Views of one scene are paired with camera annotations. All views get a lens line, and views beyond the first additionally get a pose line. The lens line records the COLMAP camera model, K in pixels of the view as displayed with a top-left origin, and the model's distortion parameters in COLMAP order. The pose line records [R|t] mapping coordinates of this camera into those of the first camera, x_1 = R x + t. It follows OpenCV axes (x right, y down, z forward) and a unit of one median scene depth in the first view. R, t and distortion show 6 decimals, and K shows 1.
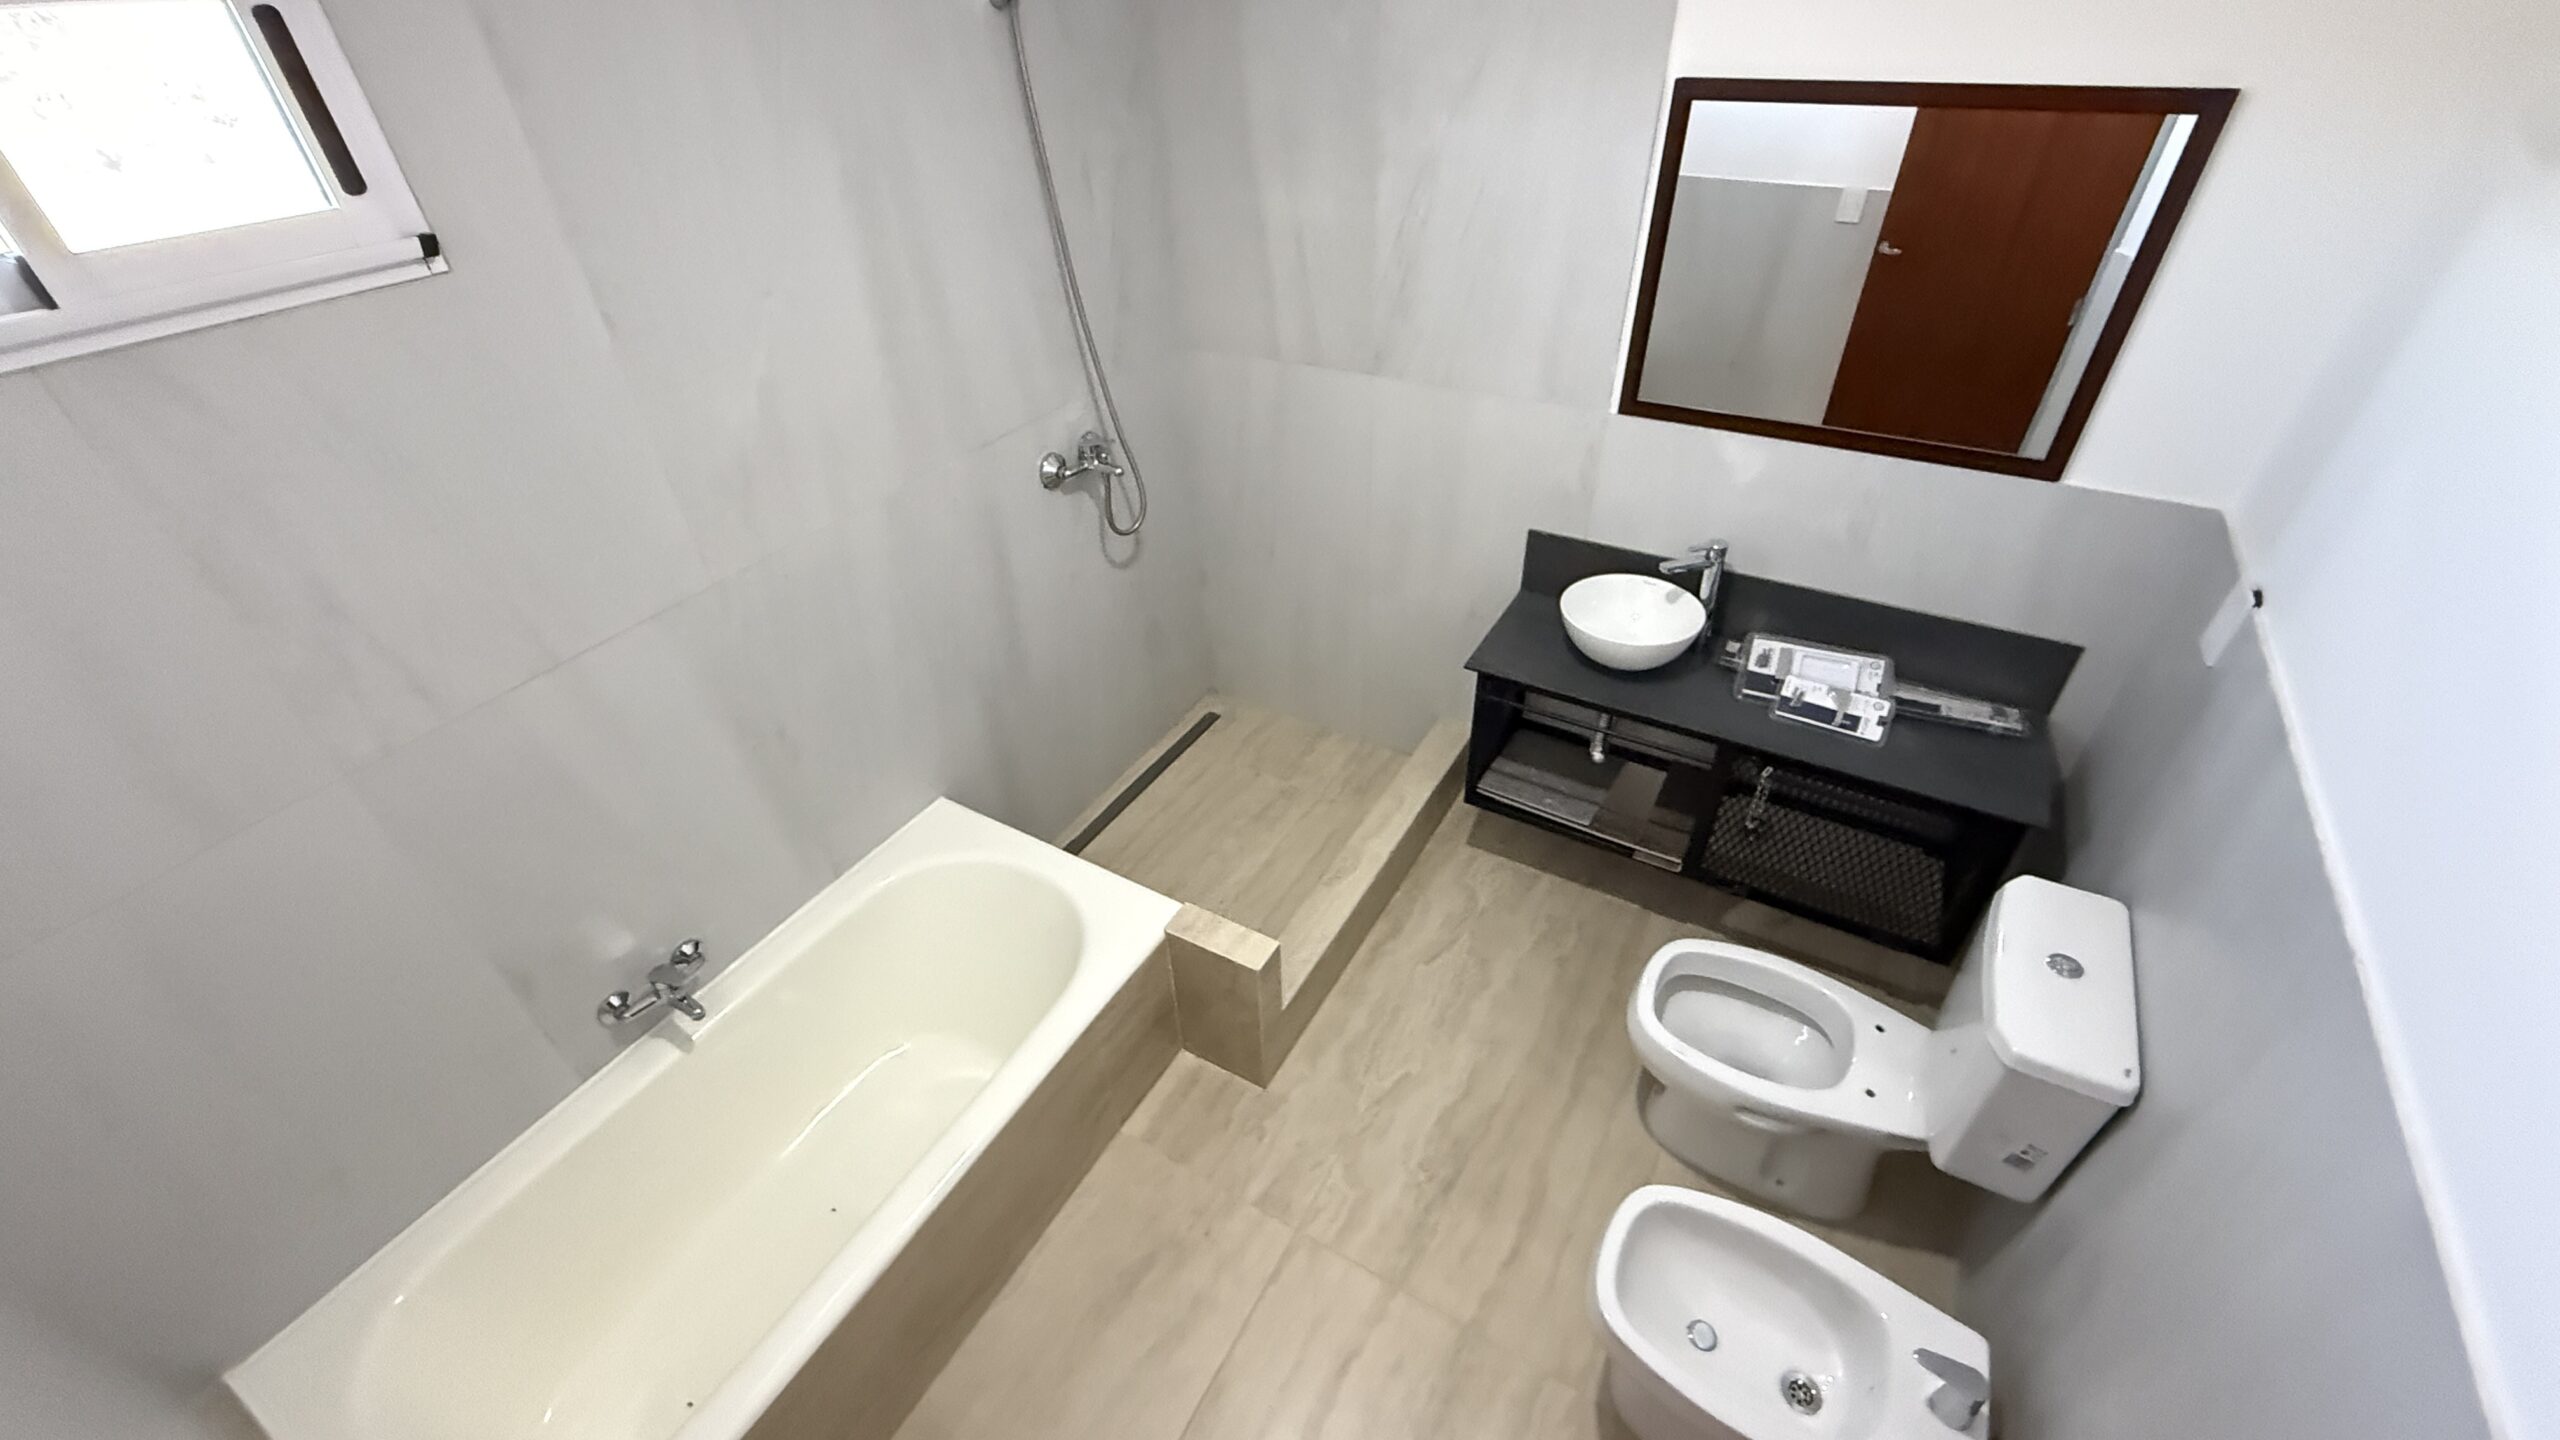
lens RADIAL K [[1022.0, 0, 1280.3], [0, 1022.0, 719.8], [0, 0, 1]] dist [-0.000694, 0.000310]
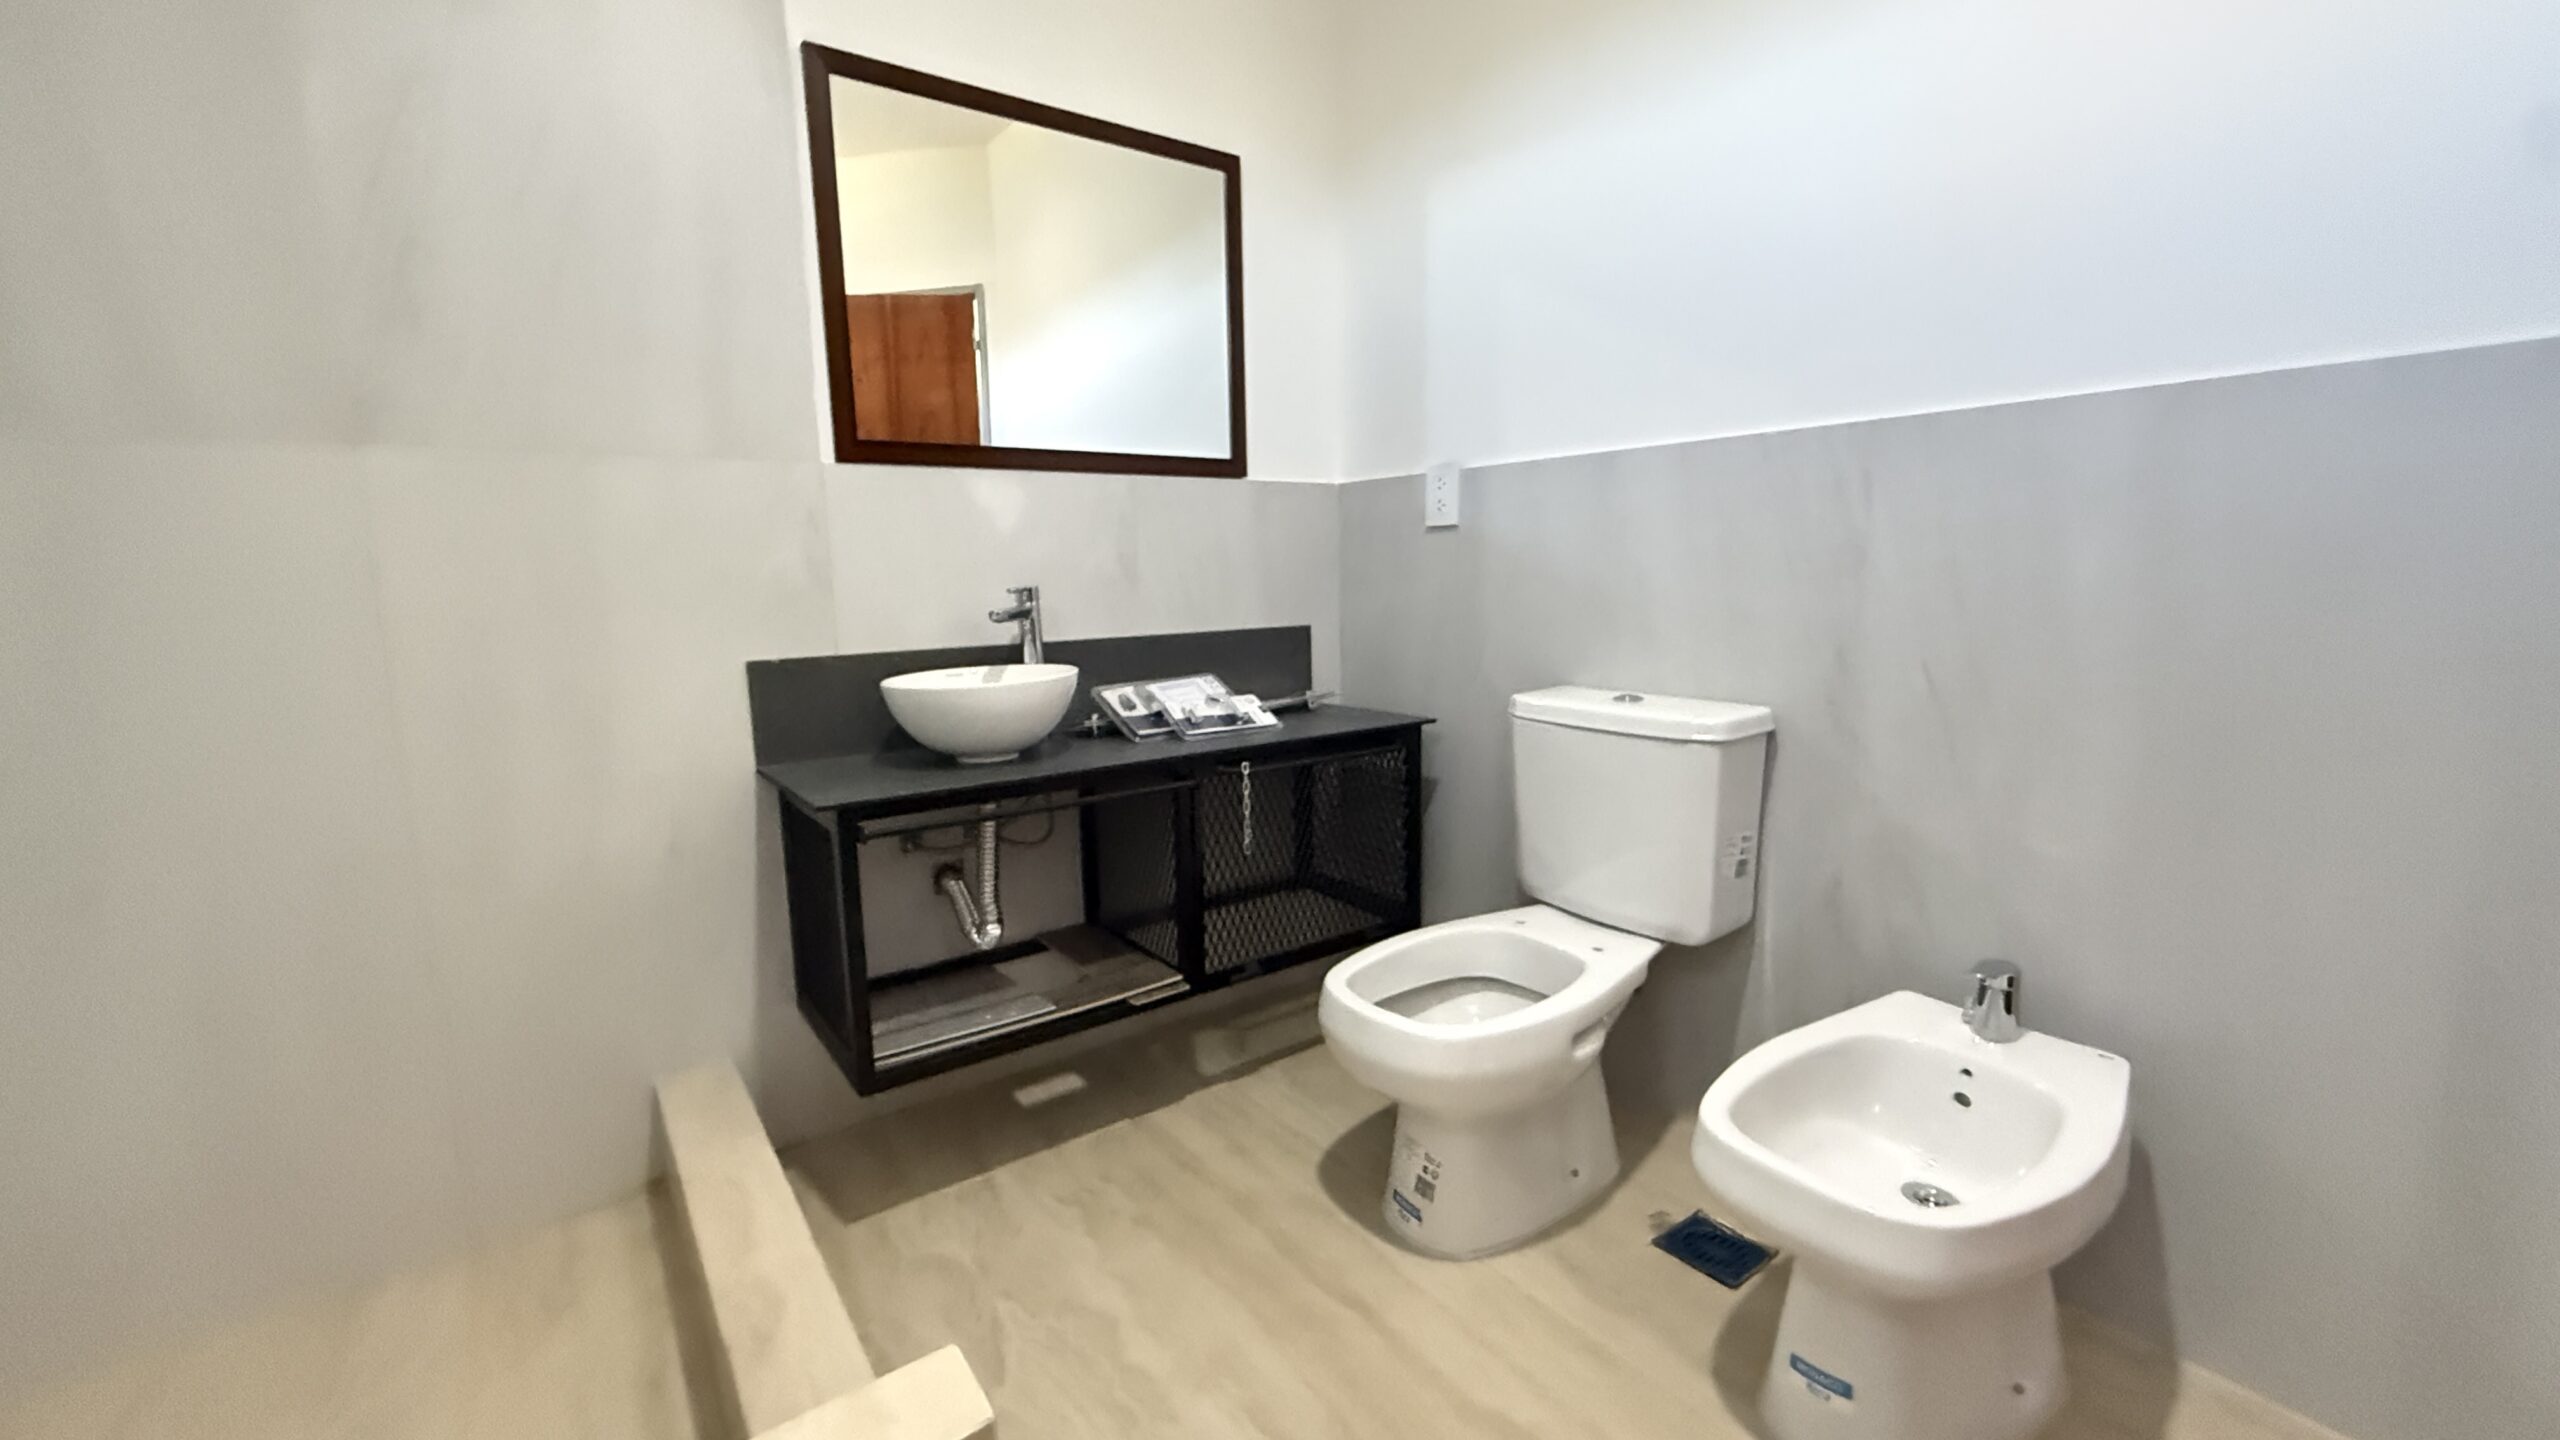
lens RADIAL K [[1022.0, 0, 1275.1], [0, 1022.0, 714.1], [0, 0, 1]] dist [-0.000694, 0.000310]
pose [[0.401029, -0.112538, 0.909127, -0.217917], [0.568158, 0.809045, -0.150473, 0.129836], [-0.718590, 0.576872, 0.388390, 0.539780]]
